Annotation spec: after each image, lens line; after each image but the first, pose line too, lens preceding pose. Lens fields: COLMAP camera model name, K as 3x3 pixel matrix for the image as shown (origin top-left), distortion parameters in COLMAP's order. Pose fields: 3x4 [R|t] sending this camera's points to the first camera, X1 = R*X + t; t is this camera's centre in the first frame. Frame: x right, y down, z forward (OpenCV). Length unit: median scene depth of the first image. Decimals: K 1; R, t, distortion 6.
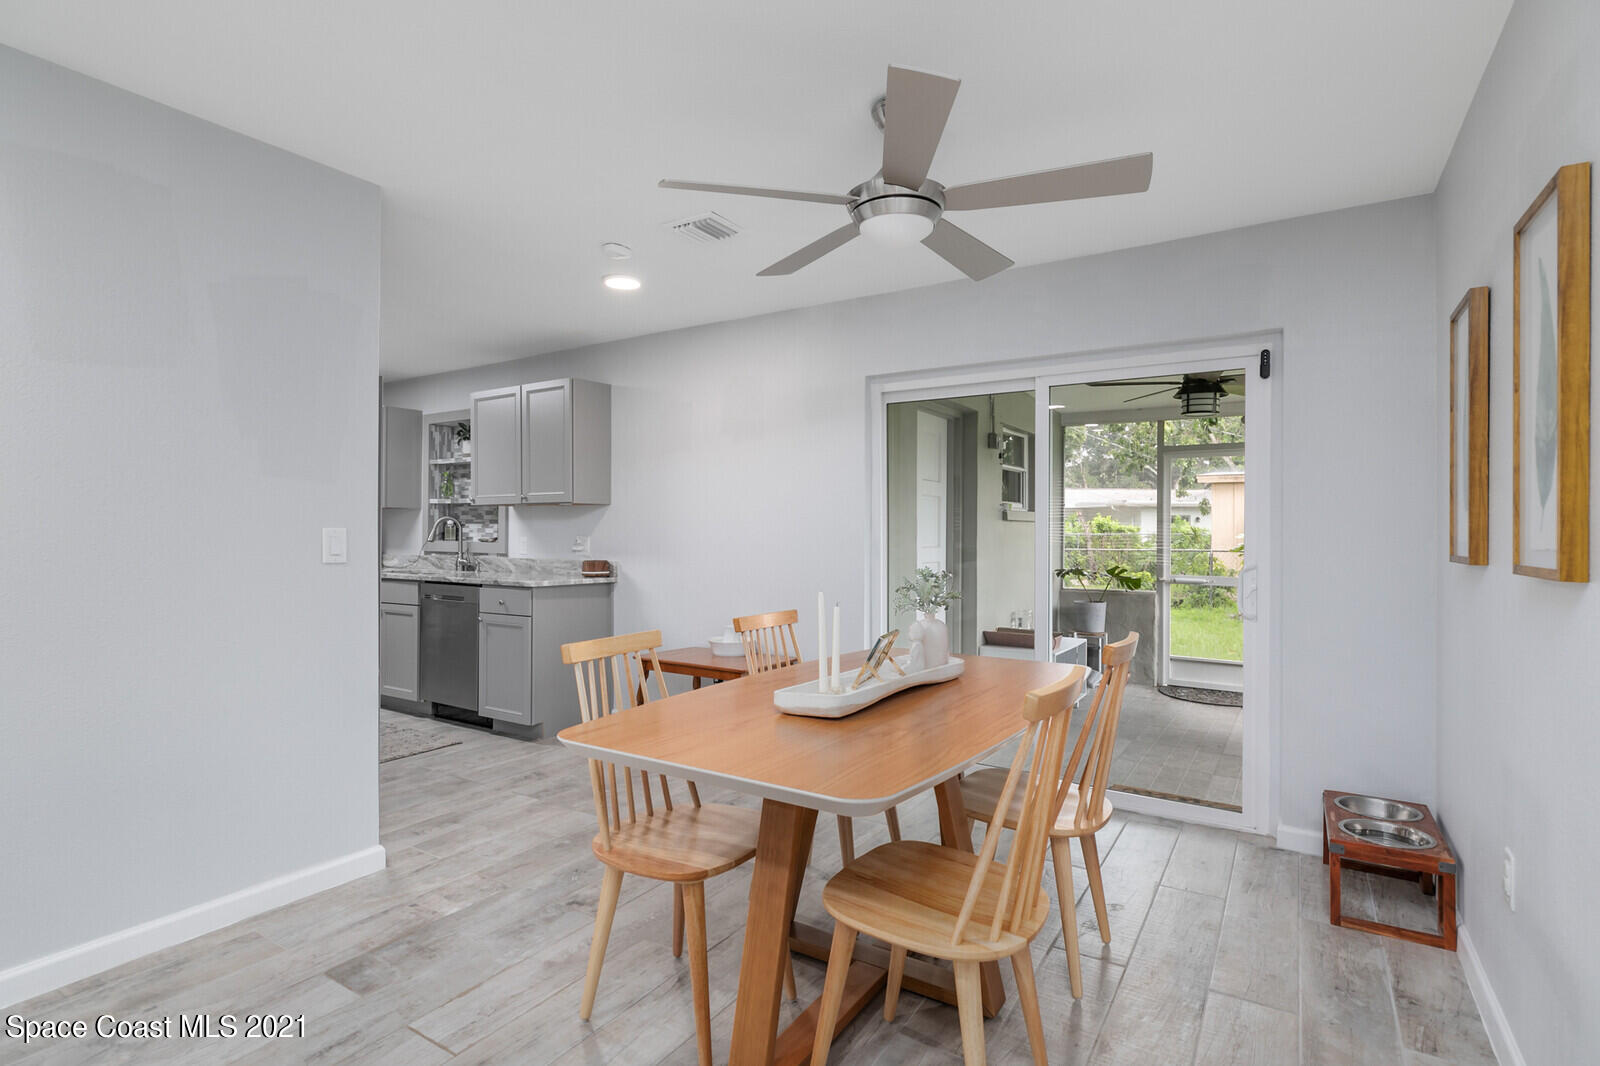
lens RADIAL K [[779.4, 0, 800.0], [0, 779.4, 533.0], [0, 0, 1]] dist [-0.000496, 0.000719]
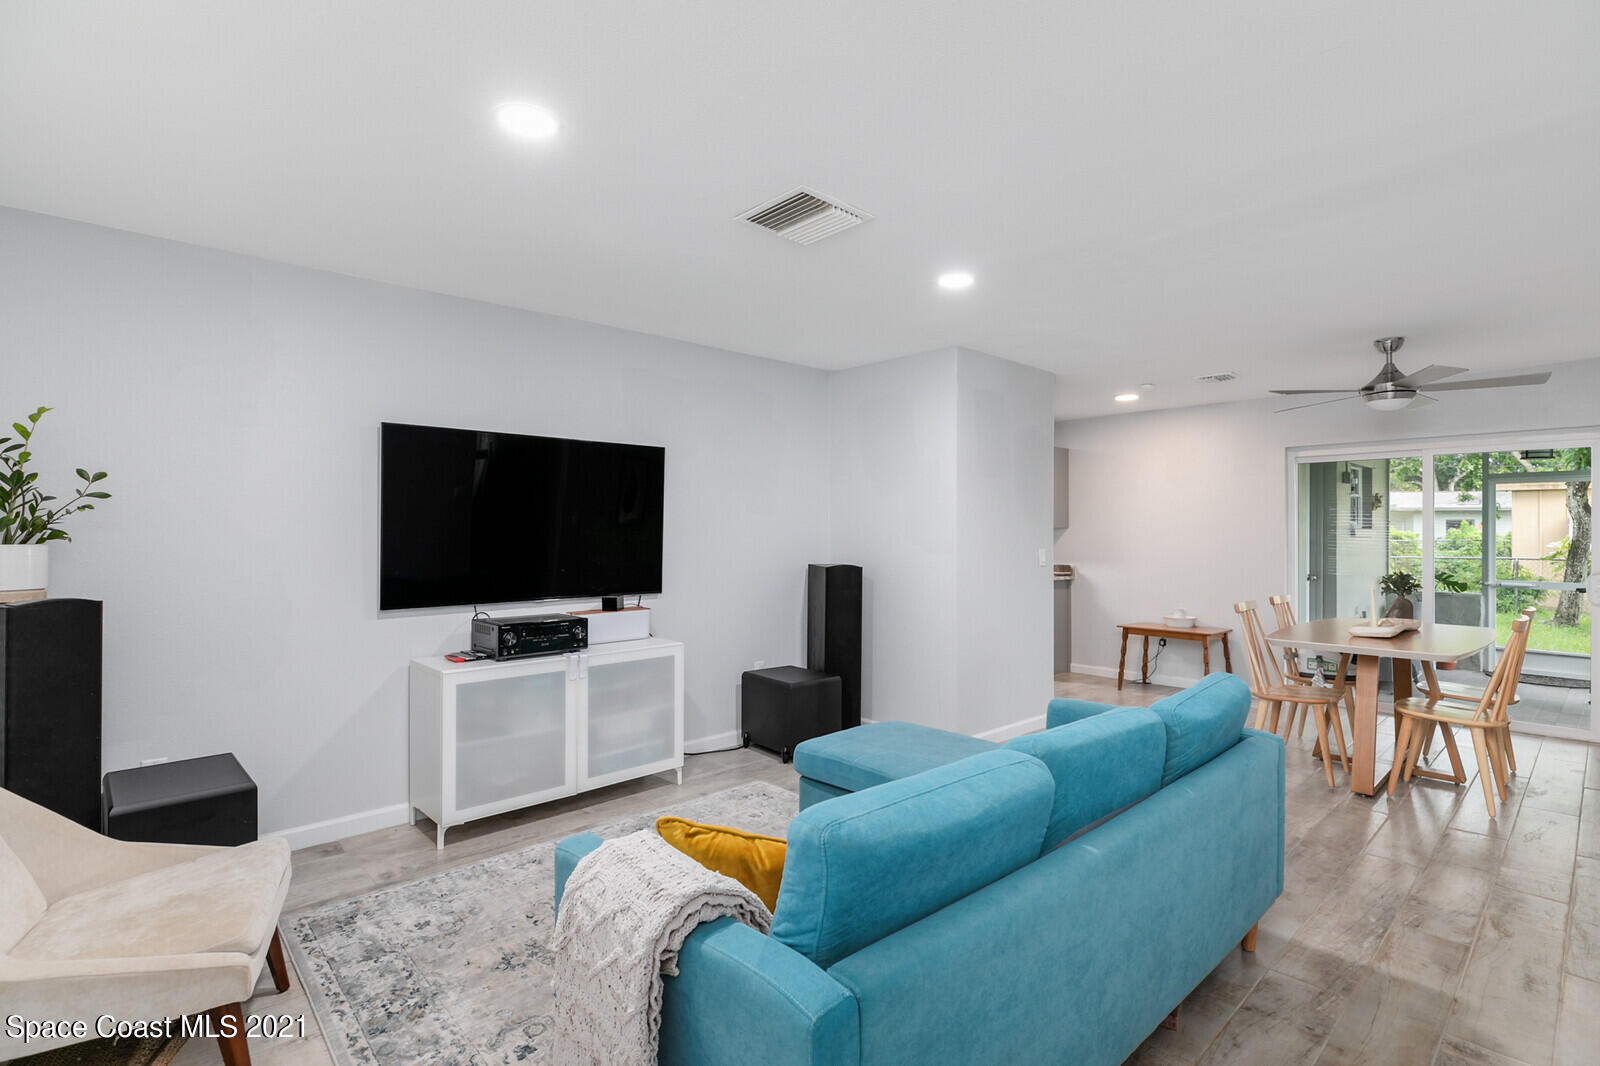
lens RADIAL K [[779.4, 0, 800.0], [0, 779.4, 533.0], [0, 0, 1]] dist [-0.000496, 0.000719]
pose [[0.972691, -0.002885, -0.232086, -0.283616], [0.001884, 0.999988, -0.004535, -0.015283], [0.232096, 0.003974, 0.972685, -0.414587]]
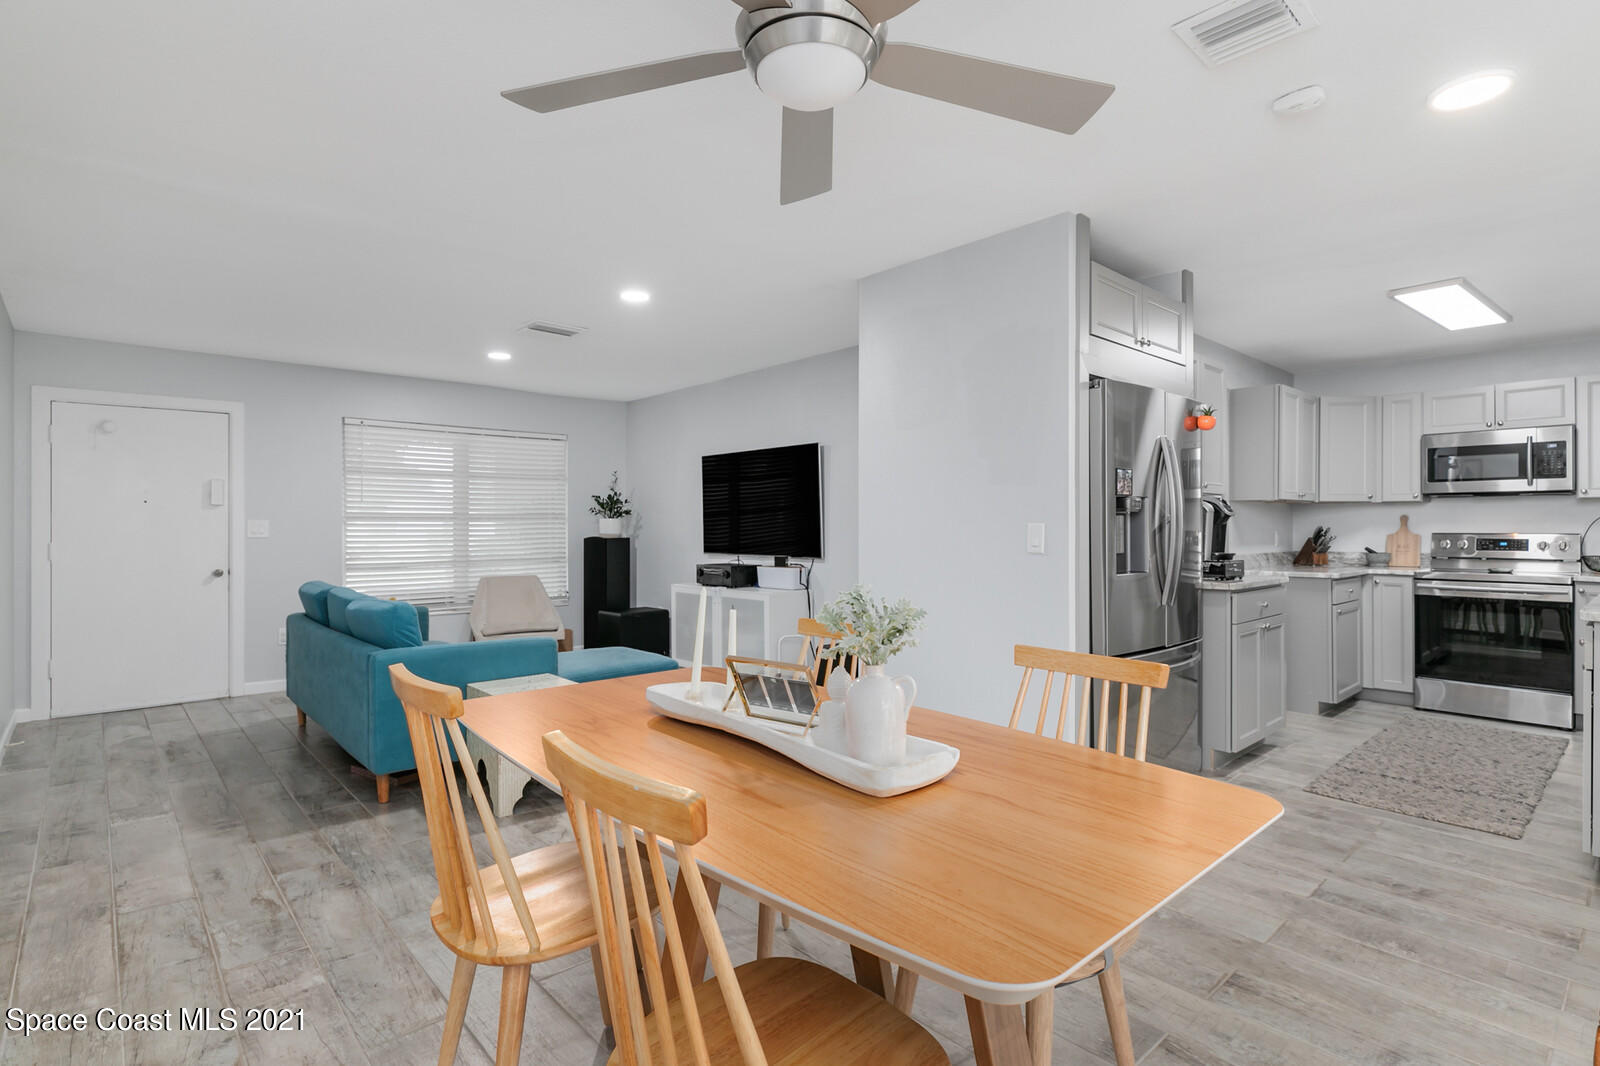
lens RADIAL K [[787.6, 0, 804.1], [0, 787.6, 524.9], [0, 0, 1]] dist [-0.000659, -0.000217]
pose [[-0.257851, -0.004292, -0.966175, 0.311807], [-0.003763, 0.999987, -0.003438, 0.000364], [0.966177, 0.002749, -0.257864, 0.461631]]
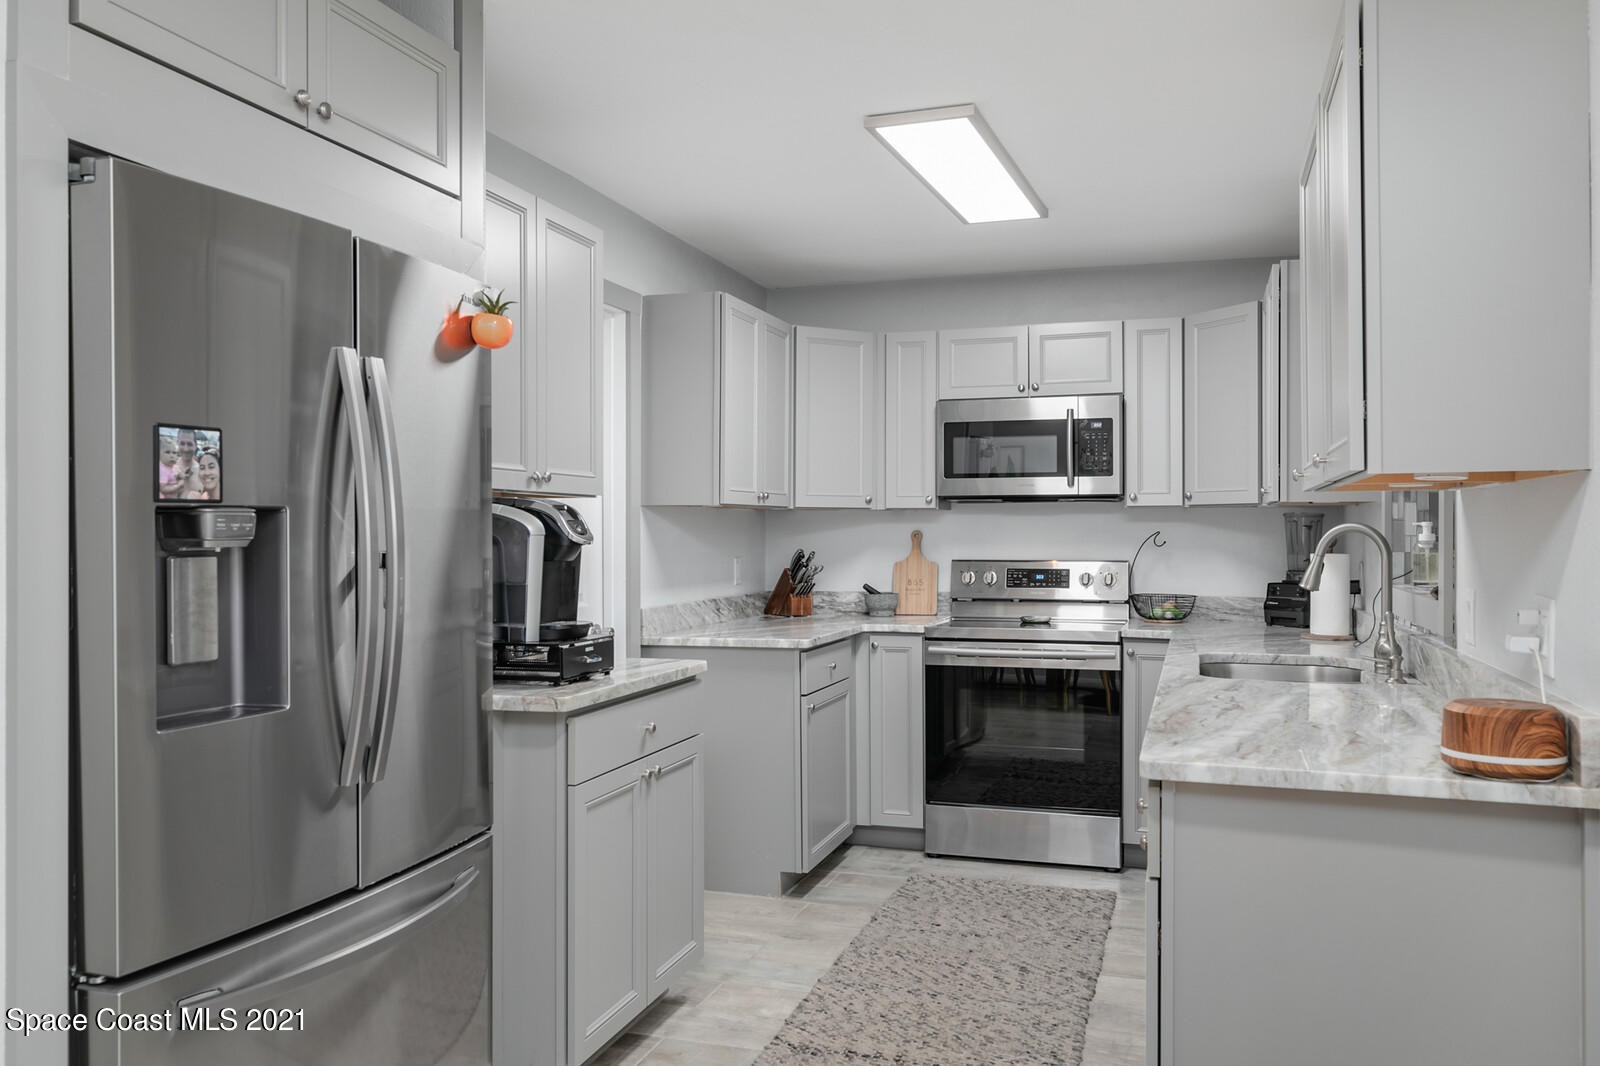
lens RADIAL K [[1245.3, 0, 800.0], [0, 1245.3, 533.0], [0, 0, 1]] dist [-0.000141, 0.000342]
pose [[0.261933, -0.001214, -0.965085, 0.050121], [-0.000931, 0.999998, -0.001510, -0.015615], [0.965086, 0.001294, 0.261931, 0.604810]]
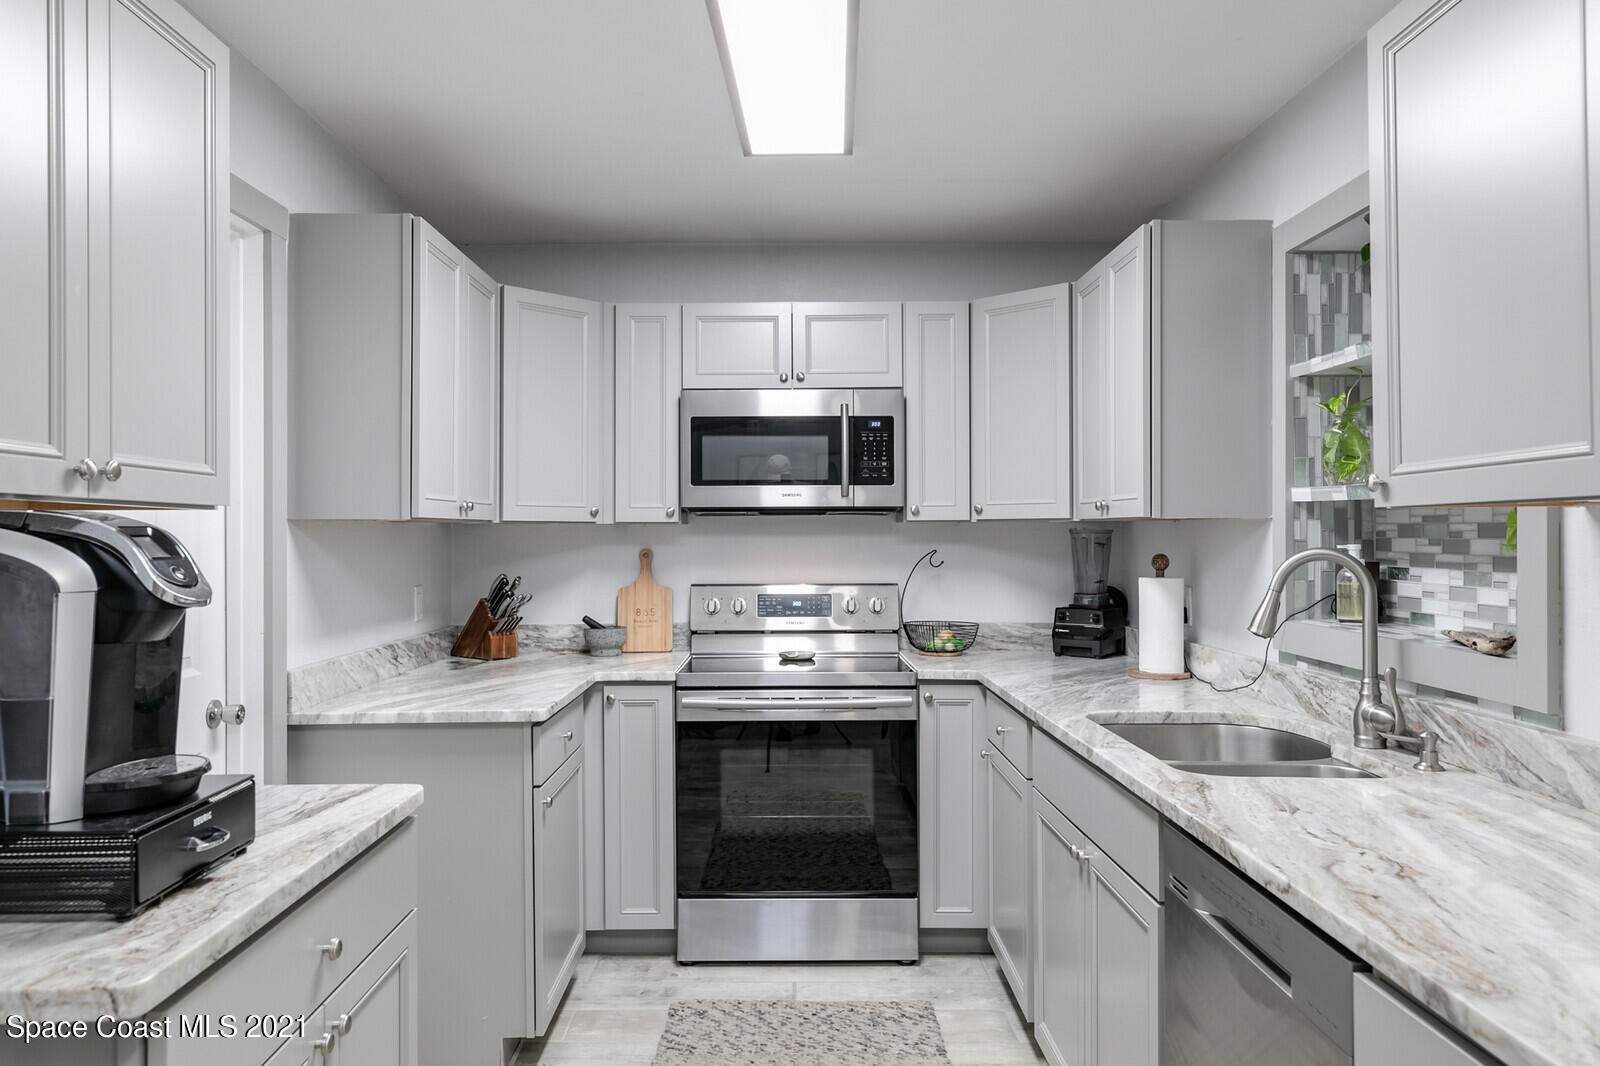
lens RADIAL K [[1117.2, 0, 784.9], [0, 1117.2, 528.4], [0, 0, 1]] dist [0.001936, -0.001685]
pose [[0.544969, -0.009856, -0.838399, -0.224858], [0.002649, 0.999946, -0.010032, -0.025266], [0.838452, 0.003246, 0.544965, 0.632062]]
